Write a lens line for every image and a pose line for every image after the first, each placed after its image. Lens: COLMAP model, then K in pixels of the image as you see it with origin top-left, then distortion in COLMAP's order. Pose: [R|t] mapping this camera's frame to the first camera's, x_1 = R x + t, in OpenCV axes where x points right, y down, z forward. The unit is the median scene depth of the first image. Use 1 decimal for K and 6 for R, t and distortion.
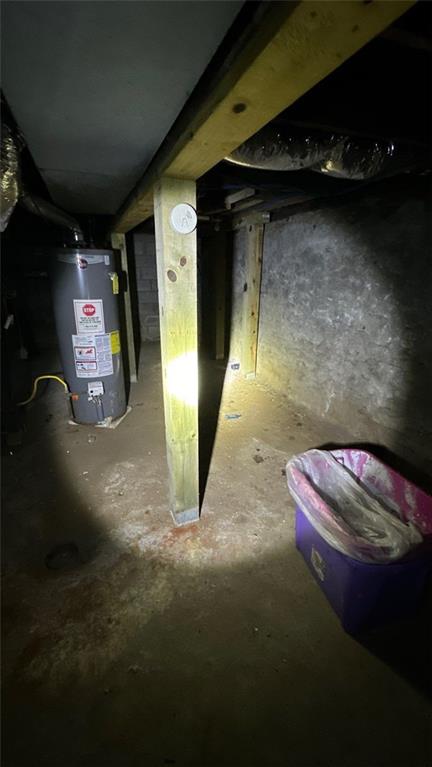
lens RADIAL K [[312.1, 0, 218.9], [0, 312.1, 382.2], [0, 0, 1]] dist [0.002982, 0.000799]
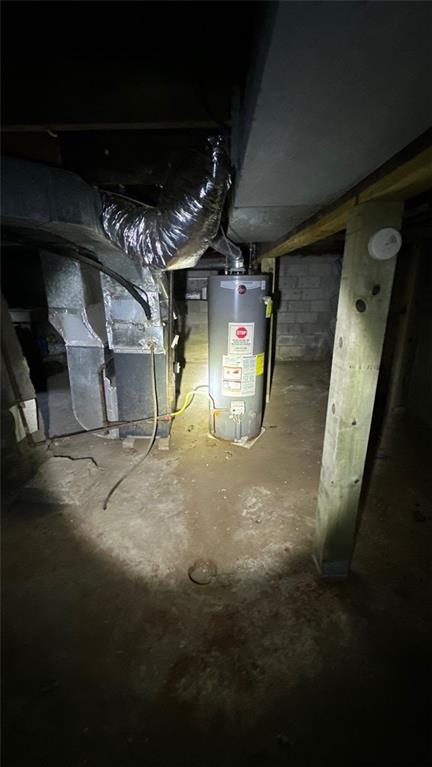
lens RADIAL K [[312.1, 0, 216.0], [0, 312.1, 382.0], [0, 0, 1]] dist [0.002982, 0.000799]
pose [[0.927466, 0.087754, -0.363463, -0.101485], [-0.106559, 0.993792, -0.031971, -0.025006], [0.358402, 0.068382, 0.931060, 0.011328]]
